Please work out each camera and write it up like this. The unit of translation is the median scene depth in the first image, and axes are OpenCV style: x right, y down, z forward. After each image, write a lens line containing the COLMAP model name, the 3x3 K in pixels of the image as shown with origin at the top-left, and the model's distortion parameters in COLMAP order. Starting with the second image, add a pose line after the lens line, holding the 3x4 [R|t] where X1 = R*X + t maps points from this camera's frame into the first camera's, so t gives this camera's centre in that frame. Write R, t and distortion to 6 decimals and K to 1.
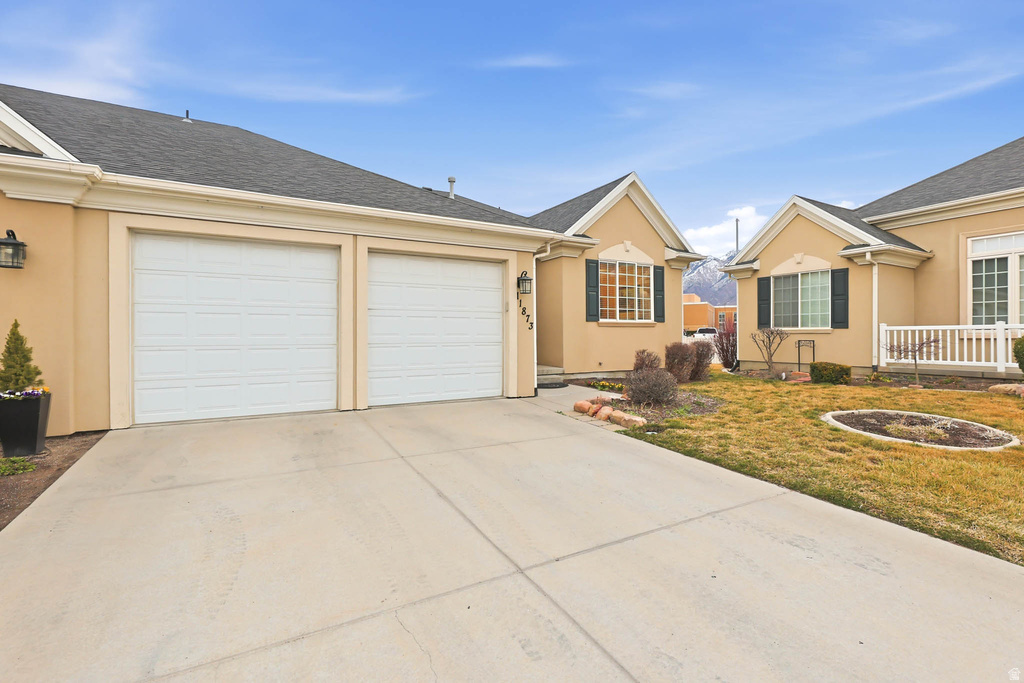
lens RADIAL K [[420.8, 0, 496.9], [0, 420.8, 333.5], [0, 0, 1]] dist [-0.001446, -0.002704]
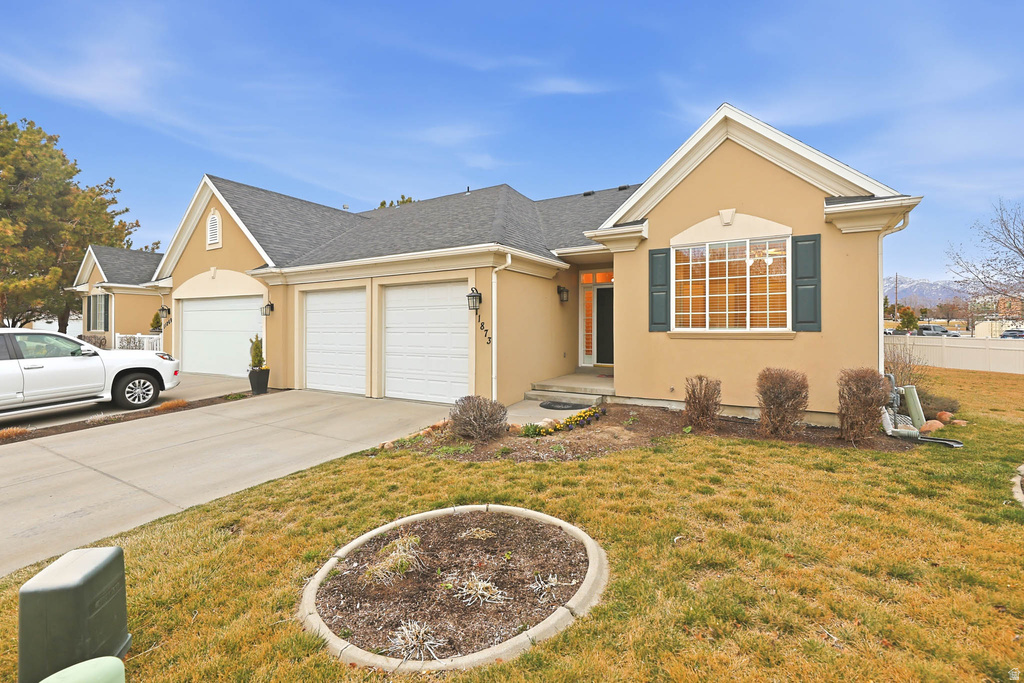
lens RADIAL K [[420.8, 0, 520.4], [0, 420.8, 334.4], [0, 0, 1]] dist [-0.001446, -0.002704]
pose [[0.561112, 0.009138, -0.827690, 0.733560], [0.002296, 0.999918, 0.012596, -0.034834], [0.827737, -0.008969, 0.561045, 0.386872]]
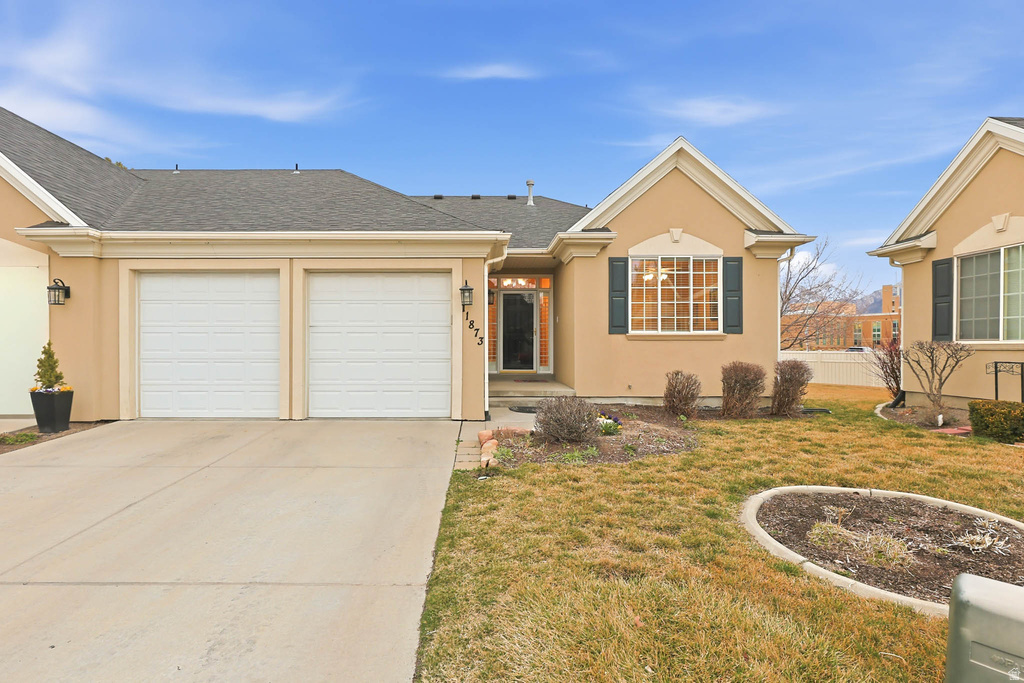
lens RADIAL K [[434.6, 0, 486.3], [0, 434.6, 349.4], [0, 0, 1]] dist [0.000493, -0.001795]
pose [[0.891921, 0.005603, -0.452156, 0.391460], [-0.001101, 0.999947, 0.010219, -0.007446], [0.452189, -0.008617, 0.891880, 0.143916]]
